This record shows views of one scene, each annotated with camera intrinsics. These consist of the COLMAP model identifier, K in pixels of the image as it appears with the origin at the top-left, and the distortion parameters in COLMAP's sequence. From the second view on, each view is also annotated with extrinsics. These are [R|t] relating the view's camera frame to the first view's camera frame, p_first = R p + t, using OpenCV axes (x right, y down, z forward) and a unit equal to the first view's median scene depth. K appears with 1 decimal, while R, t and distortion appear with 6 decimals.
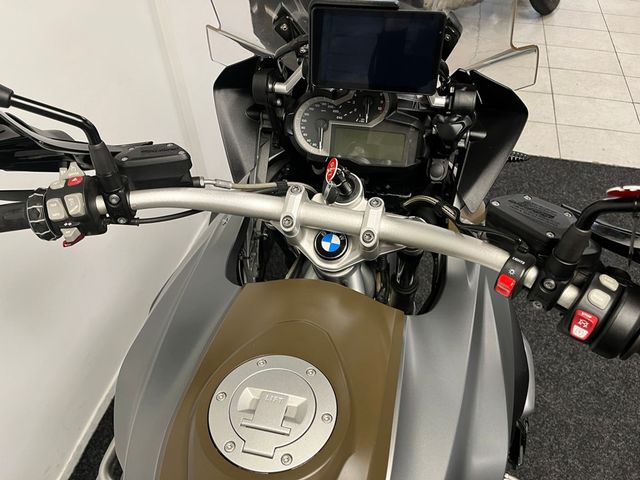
lens RADIAL K [[487.0, 0, 320.0], [0, 487.0, 240.0], [0, 0, 1]] dist [0.073950, -0.109700]
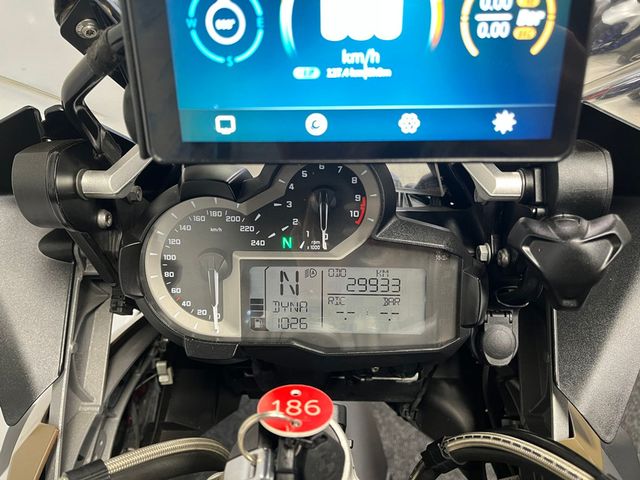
lens RADIAL K [[487.0, 0, 320.0], [0, 487.0, 240.0], [0, 0, 1]] dist [0.073950, -0.109700]
pose [[0.982979, -0.090993, 0.159601, 0.026545], [0.121237, 0.973998, -0.191389, -0.169434], [-0.138036, 0.207481, 0.968451, 0.602712]]
